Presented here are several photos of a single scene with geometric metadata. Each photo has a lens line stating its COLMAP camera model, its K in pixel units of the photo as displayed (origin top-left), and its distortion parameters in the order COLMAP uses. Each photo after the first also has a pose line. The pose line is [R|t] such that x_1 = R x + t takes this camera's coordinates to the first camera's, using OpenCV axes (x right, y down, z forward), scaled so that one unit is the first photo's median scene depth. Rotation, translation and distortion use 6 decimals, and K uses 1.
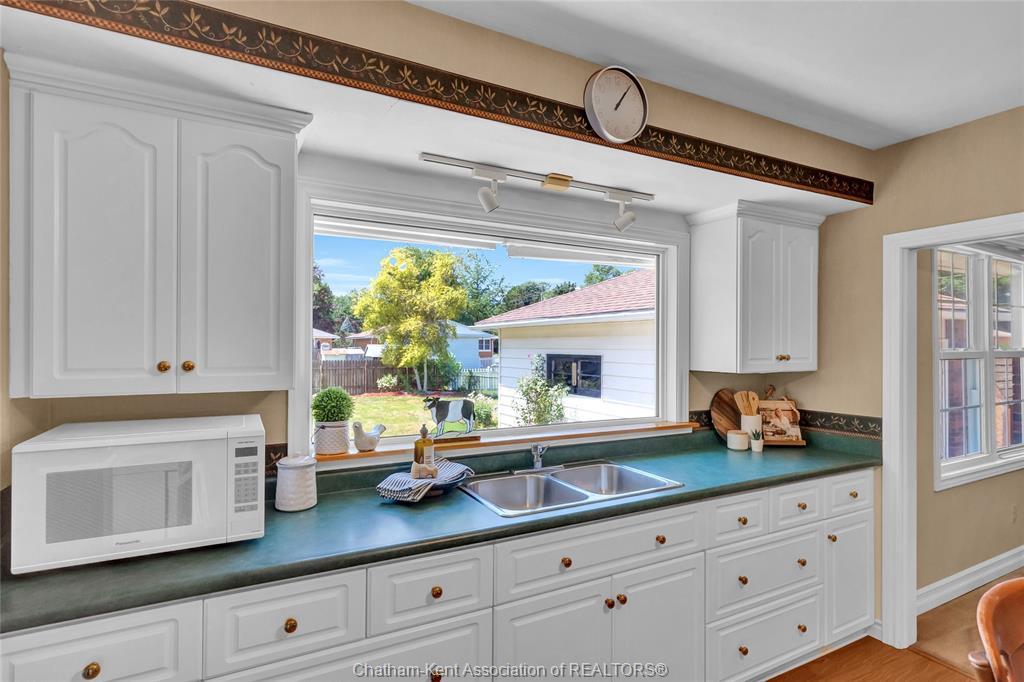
lens RADIAL K [[522.0, 0, 514.0], [0, 522.0, 342.9], [0, 0, 1]] dist [0.000418, -0.000684]
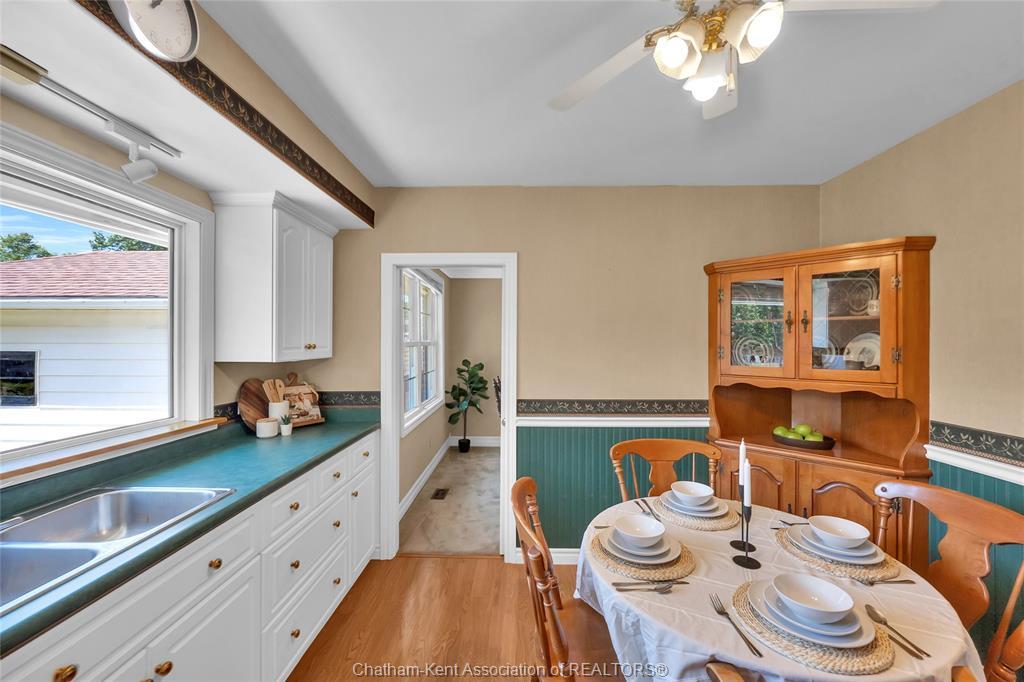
lens RADIAL K [[411.8, 0, 503.4], [0, 411.8, 341.9], [0, 0, 1]] dist [-0.002634, 0.000009]
pose [[0.497575, -0.002441, 0.867417, -0.040672], [-0.003144, 0.999984, 0.004618, 0.012112], [-0.867415, -0.005025, 0.497560, 0.194414]]
